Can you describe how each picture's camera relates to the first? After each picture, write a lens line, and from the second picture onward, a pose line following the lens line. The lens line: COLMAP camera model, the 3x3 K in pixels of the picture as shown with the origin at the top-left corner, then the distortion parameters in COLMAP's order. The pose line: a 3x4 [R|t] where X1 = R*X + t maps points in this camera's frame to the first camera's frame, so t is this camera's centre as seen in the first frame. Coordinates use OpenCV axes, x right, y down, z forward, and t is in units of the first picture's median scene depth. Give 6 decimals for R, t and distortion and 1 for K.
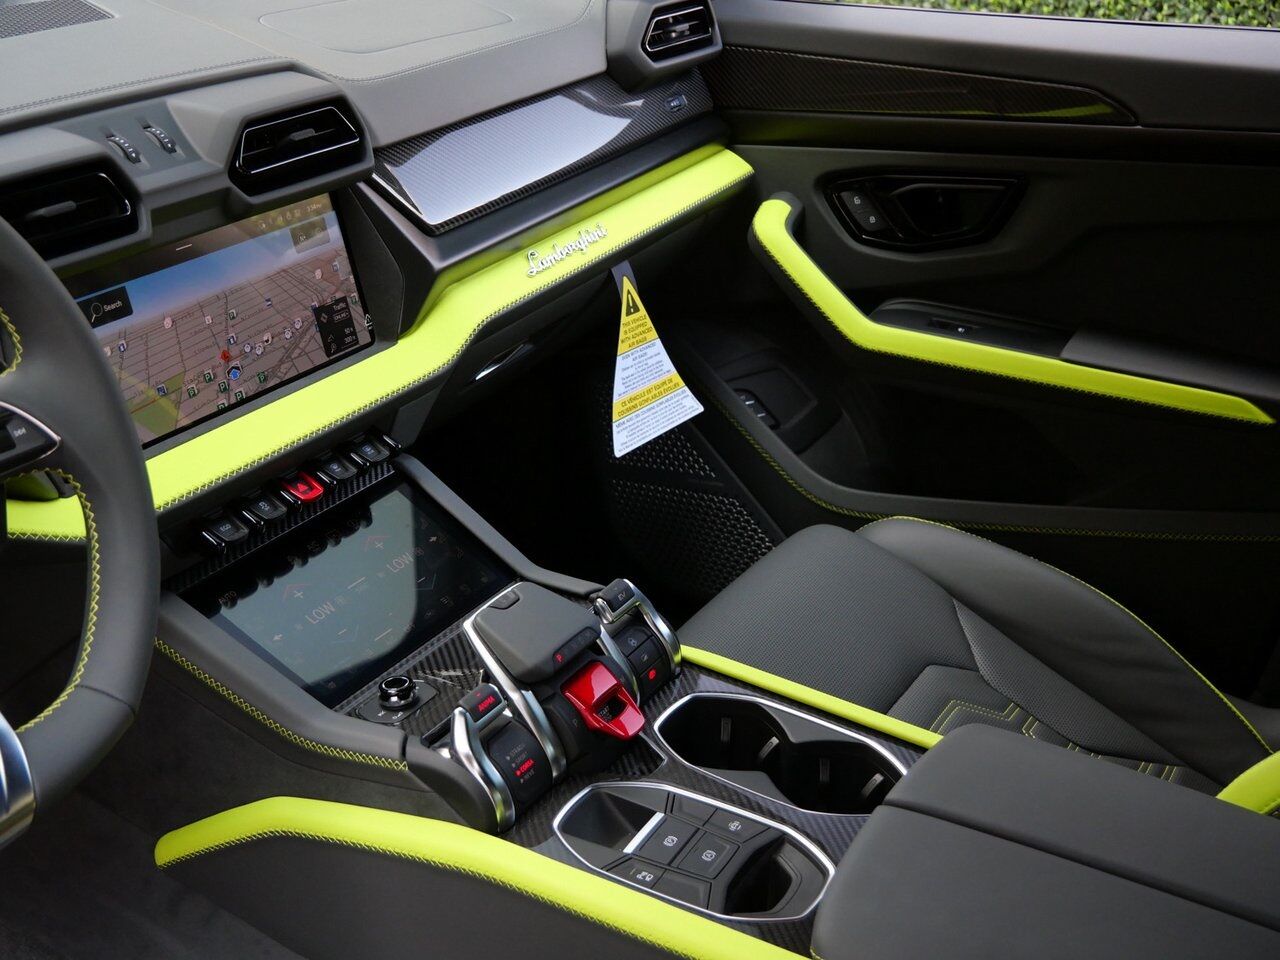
lens RADIAL K [[1642.1, 0, 640.0], [0, 1642.1, 480.0], [0, 0, 1]] dist [-0.009335, 0.026732]
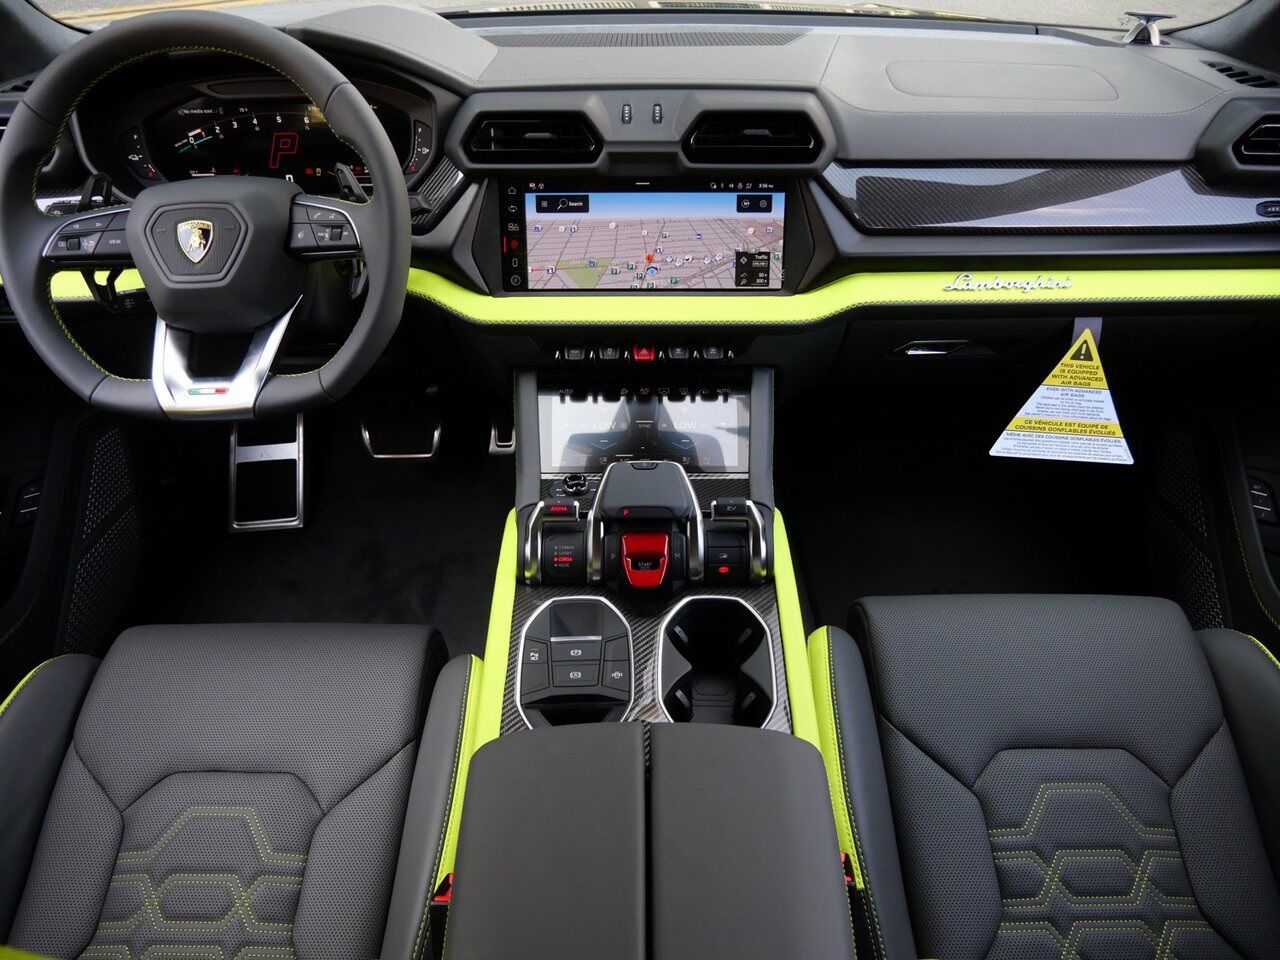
lens RADIAL K [[911.1, 0, 635.9], [0, 911.1, 499.4], [0, 0, 1]] dist [-0.086935, 0.056229]
pose [[0.507862, 0.472806, -0.720091, 0.478552], [-0.349453, 0.877123, 0.329452, -0.153713], [0.787375, 0.084322, 0.610681, 0.468556]]
